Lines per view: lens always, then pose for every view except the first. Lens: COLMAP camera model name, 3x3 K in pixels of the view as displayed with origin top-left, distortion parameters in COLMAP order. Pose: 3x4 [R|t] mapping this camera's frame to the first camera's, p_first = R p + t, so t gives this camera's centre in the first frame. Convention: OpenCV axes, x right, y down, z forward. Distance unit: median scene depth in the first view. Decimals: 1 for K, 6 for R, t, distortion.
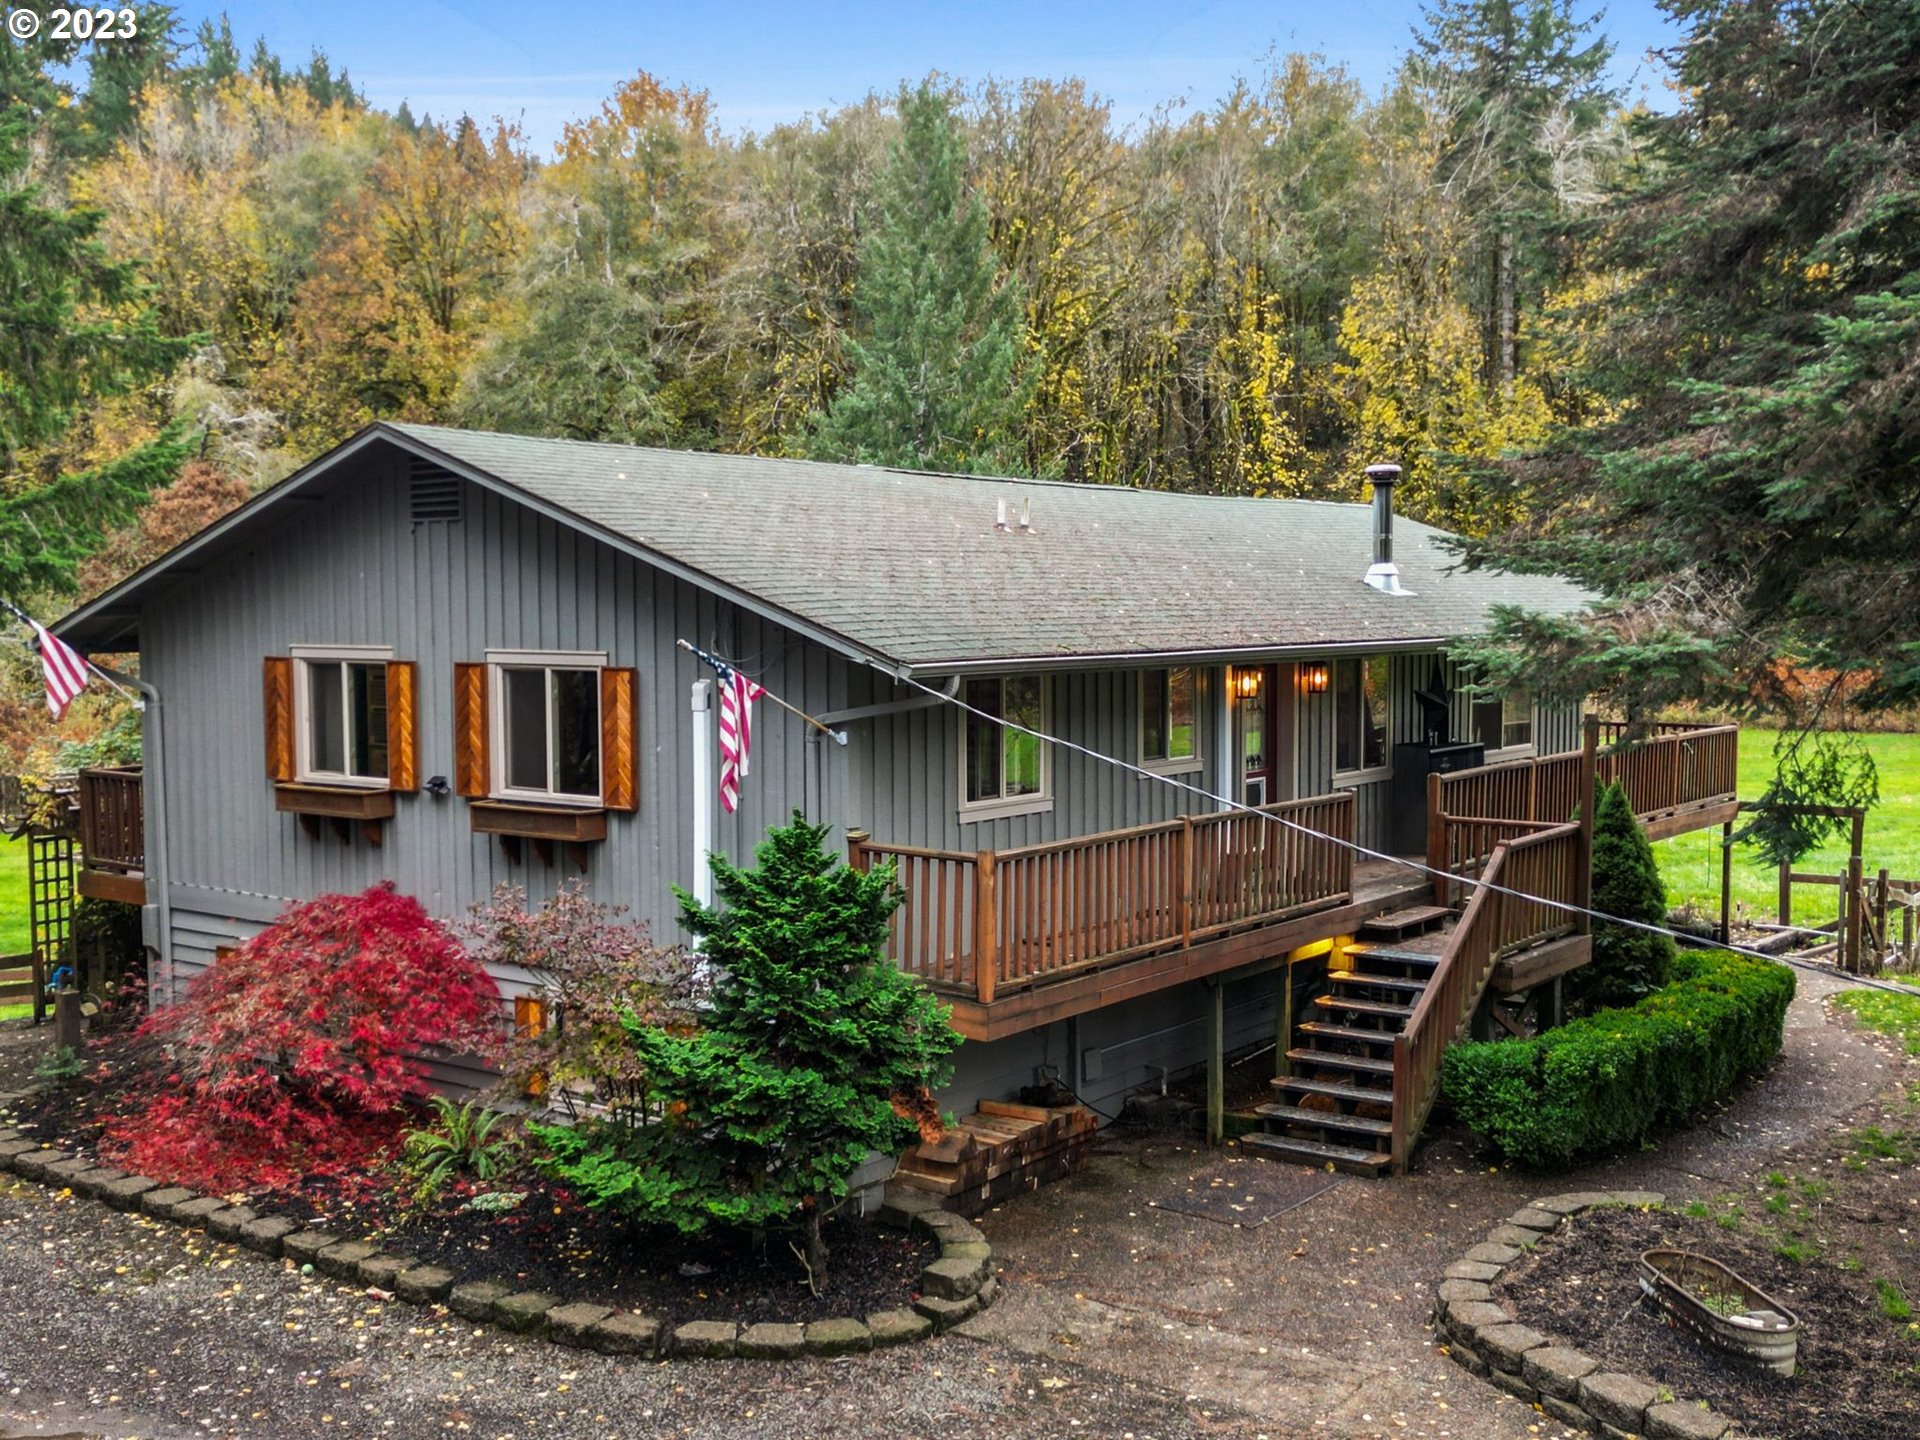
lens RADIAL K [[2020.5, 0, 960.0], [0, 2020.5, 720.0], [0, 0, 1]] dist [0.025230, 0.007893]
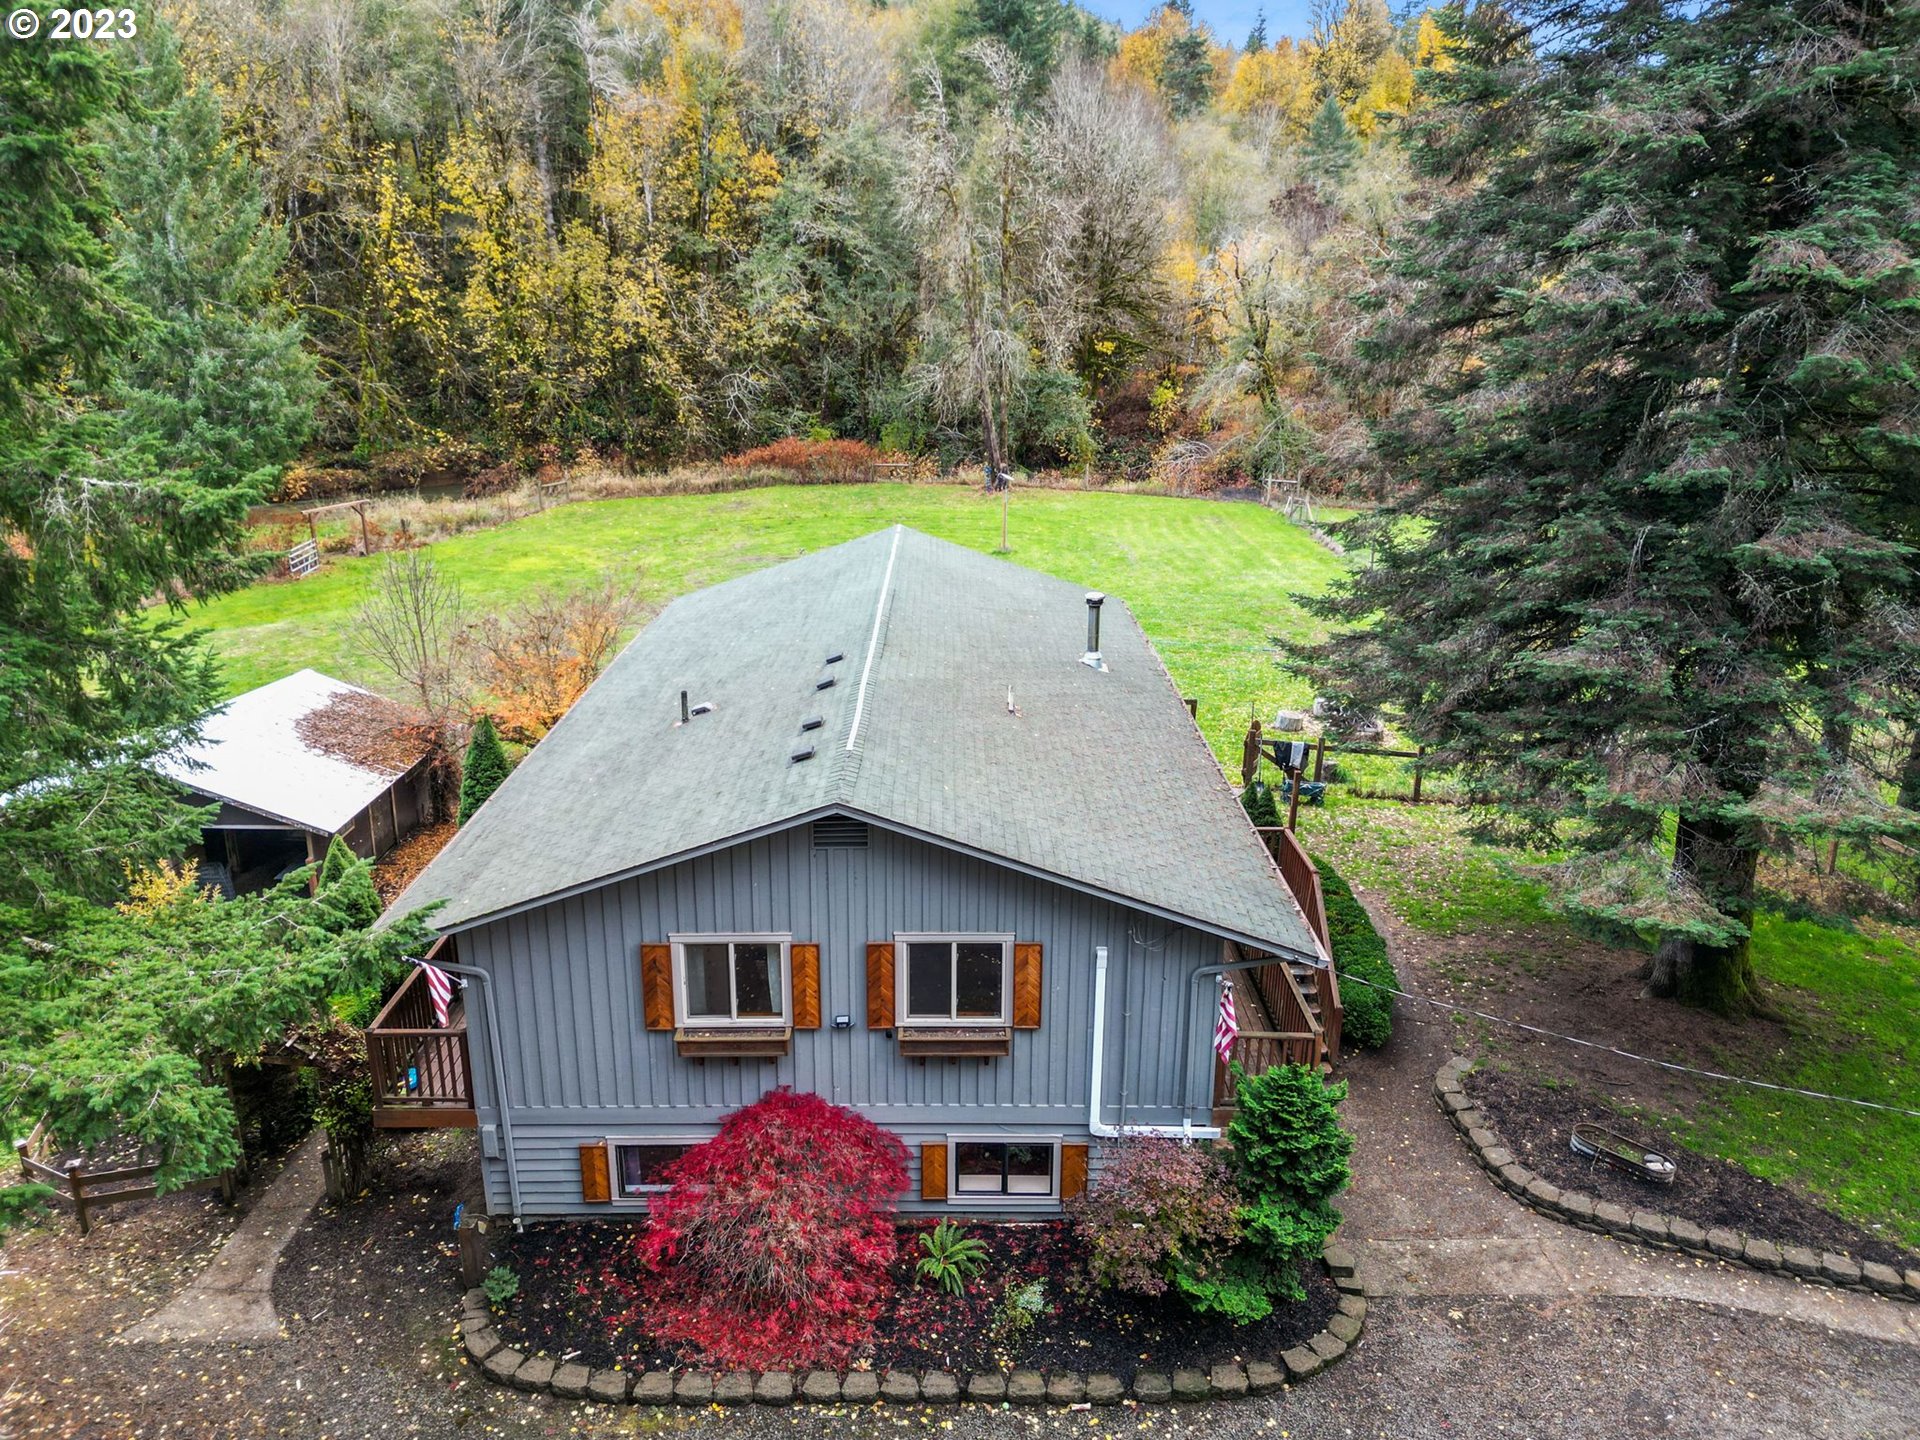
lens RADIAL K [[1343.9, 0, 949.6], [0, 1343.9, 710.9], [0, 0, 1]] dist [0.068711, -0.057236]
pose [[0.795015, -0.181754, 0.578720, -0.754696], [0.031359, 0.965094, 0.260020, -0.451764], [-0.605779, -0.188571, 0.772964, 0.278997]]
